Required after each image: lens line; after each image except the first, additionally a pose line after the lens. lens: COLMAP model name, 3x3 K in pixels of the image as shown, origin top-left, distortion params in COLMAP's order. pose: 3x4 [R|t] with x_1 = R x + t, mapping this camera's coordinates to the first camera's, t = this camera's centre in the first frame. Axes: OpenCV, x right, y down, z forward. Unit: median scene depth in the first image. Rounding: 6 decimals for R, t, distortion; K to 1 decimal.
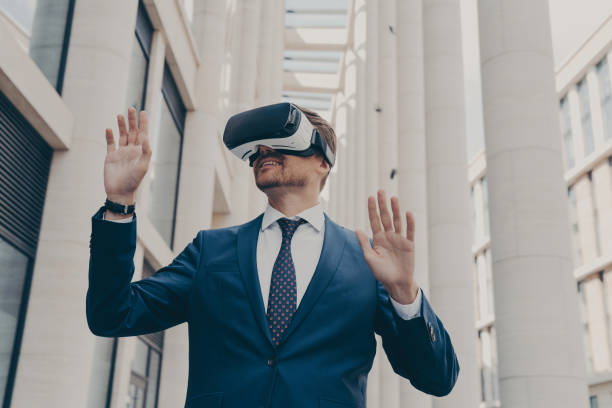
lens RADIAL K [[914.2, 0, 306.0], [0, 914.2, 204.0], [0, 0, 1]] dist [0.533443, -0.063440]
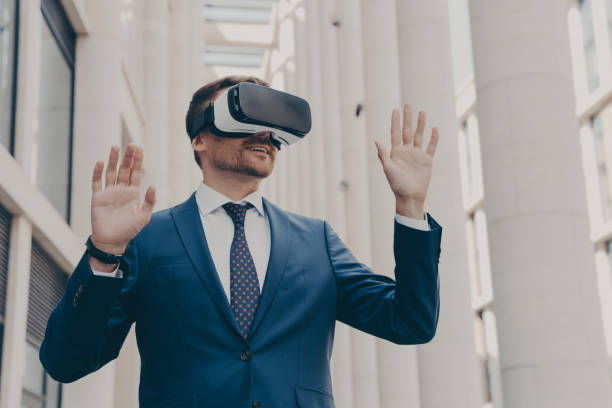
lens RADIAL K [[914.2, 0, 306.0], [0, 914.2, 204.0], [0, 0, 1]] dist [0.533443, -0.063440]
pose [[0.998283, -0.043499, 0.039239, 0.017143], [0.043071, 0.999004, 0.011675, 0.031916], [-0.039708, -0.009965, 0.999162, 0.230096]]
